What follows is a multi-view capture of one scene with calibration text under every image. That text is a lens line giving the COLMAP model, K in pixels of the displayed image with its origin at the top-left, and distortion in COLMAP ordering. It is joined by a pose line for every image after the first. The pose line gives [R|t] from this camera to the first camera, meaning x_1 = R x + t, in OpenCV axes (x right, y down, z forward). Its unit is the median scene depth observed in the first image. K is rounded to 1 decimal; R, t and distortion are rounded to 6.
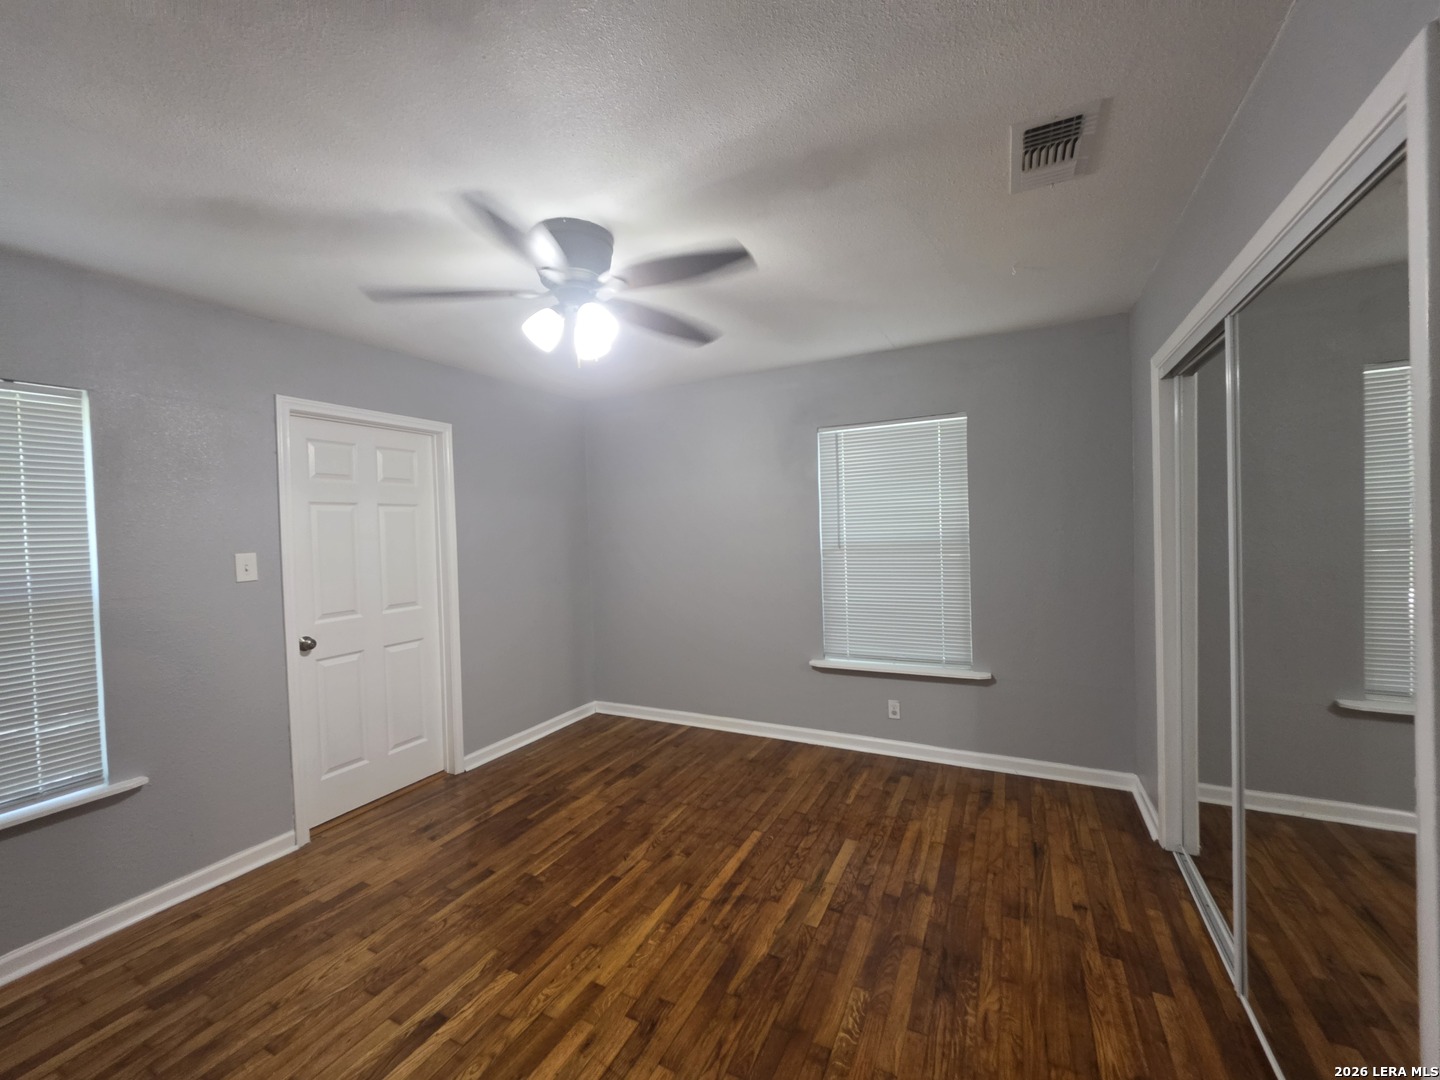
lens RADIAL K [[583.5, 0, 724.8], [0, 583.5, 547.3], [0, 0, 1]] dist [-0.000086, 0.000727]
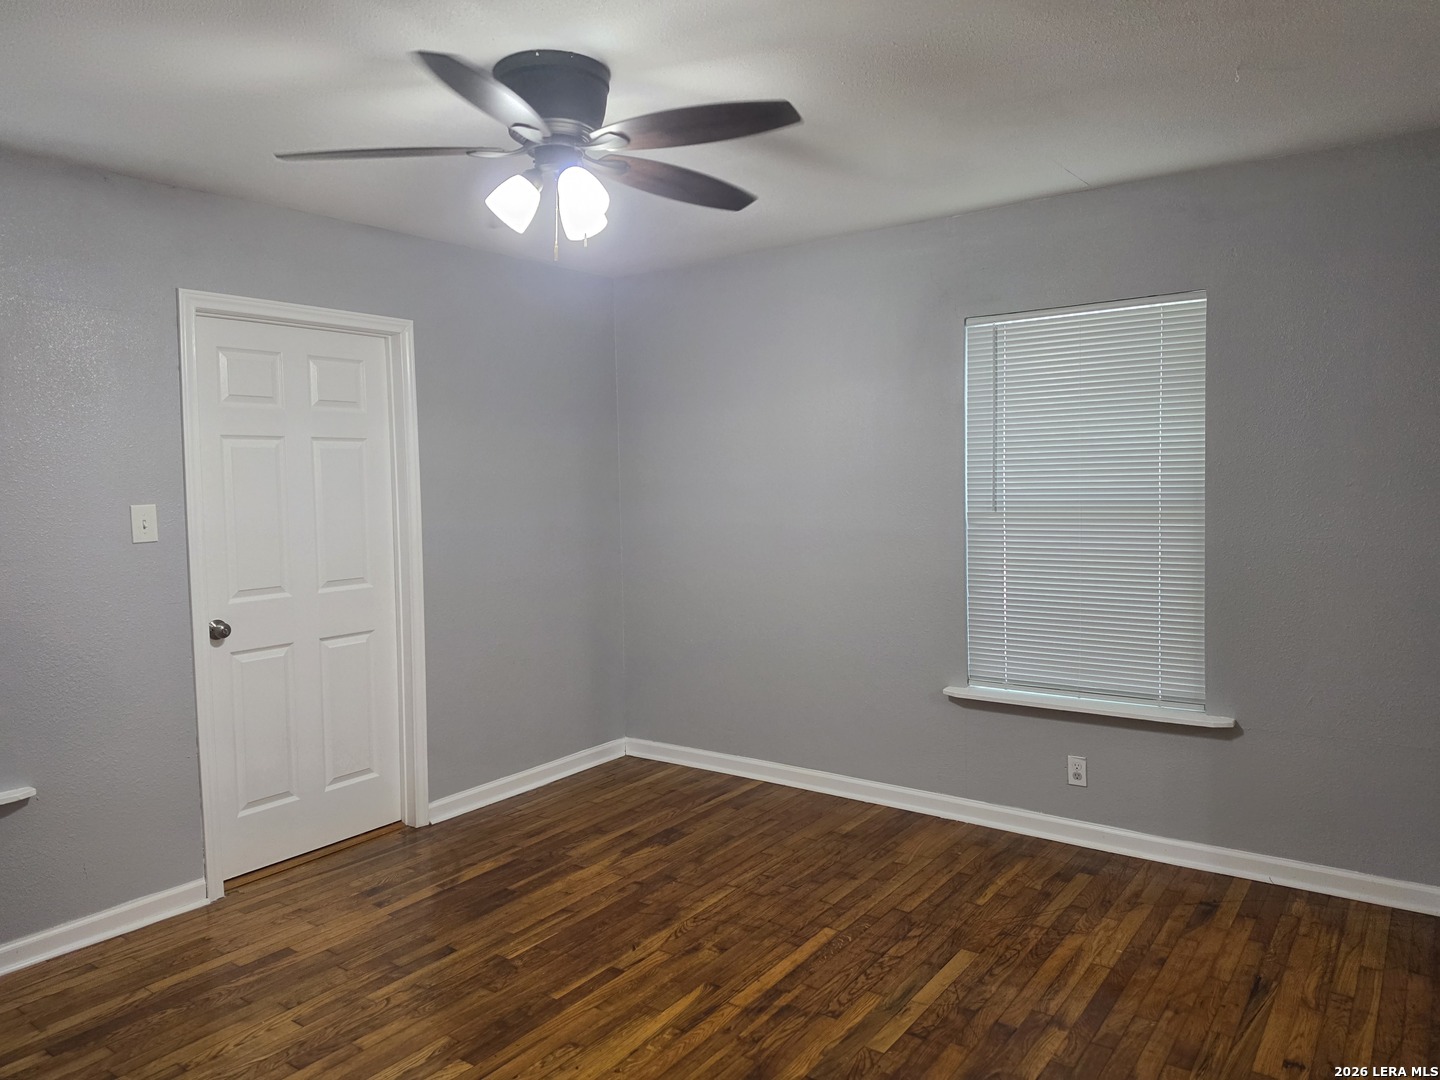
lens RADIAL K [[964.6, 0, 717.5], [0, 964.6, 540.8], [0, 0, 1]] dist [0.023033, -0.027290]
pose [[0.988982, 0.021794, -0.146426, 0.077372], [-0.016037, 0.999056, 0.040384, -0.005184], [0.147168, -0.037591, 0.988397, -0.104619]]
